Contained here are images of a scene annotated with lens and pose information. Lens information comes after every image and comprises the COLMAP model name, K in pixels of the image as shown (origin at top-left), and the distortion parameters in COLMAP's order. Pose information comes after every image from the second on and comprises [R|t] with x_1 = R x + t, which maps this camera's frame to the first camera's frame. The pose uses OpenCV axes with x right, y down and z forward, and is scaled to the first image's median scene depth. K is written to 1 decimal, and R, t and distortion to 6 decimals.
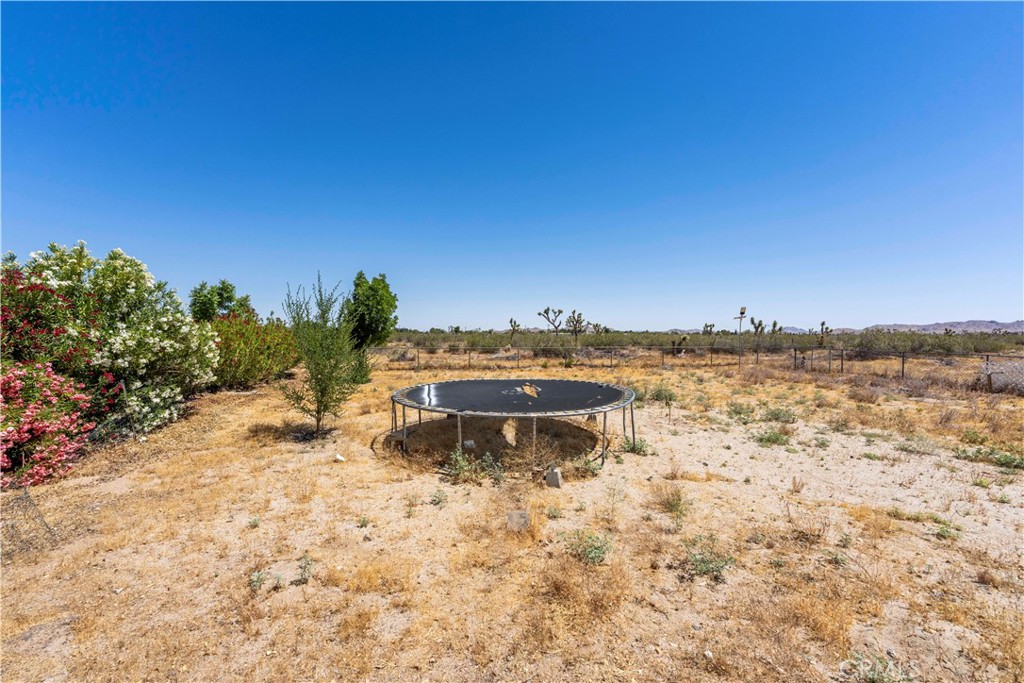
lens RADIAL K [[411.1, 0, 507.3], [0, 411.1, 341.8], [0, 0, 1]] dist [0.000145, -0.000318]
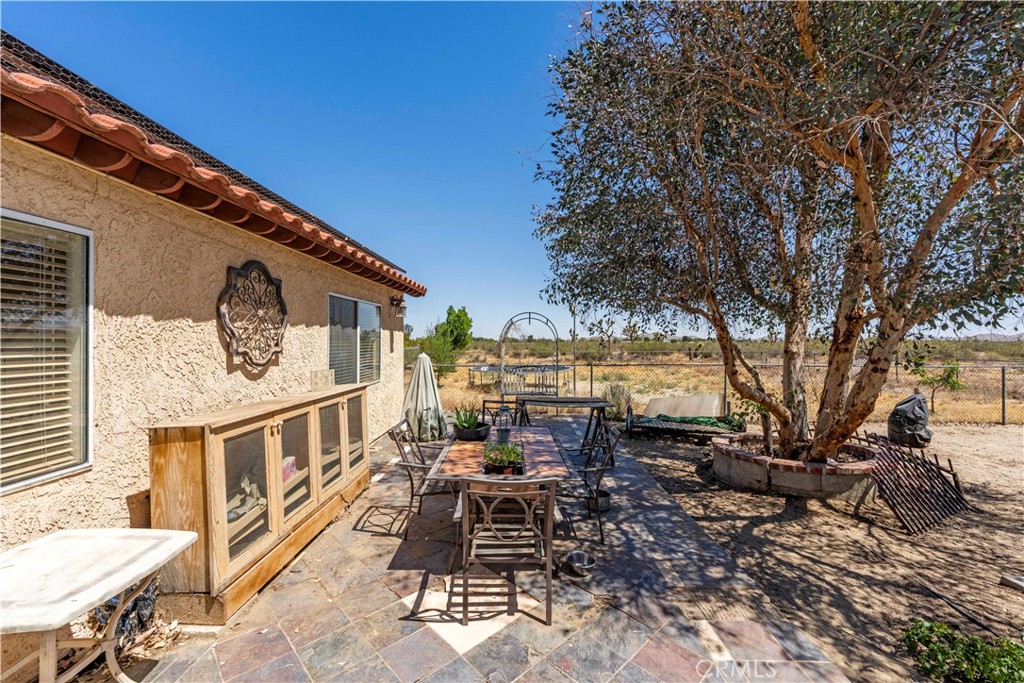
lens RADIAL K [[411.1, 0, 507.3], [0, 411.1, 341.8], [0, 0, 1]] dist [0.000145, -0.000318]
pose [[0.983866, -0.003991, -0.178861, 0.097650], [0.000216, 0.999777, -0.021116, 0.007399], [0.178906, 0.020737, 0.983648, -0.351078]]
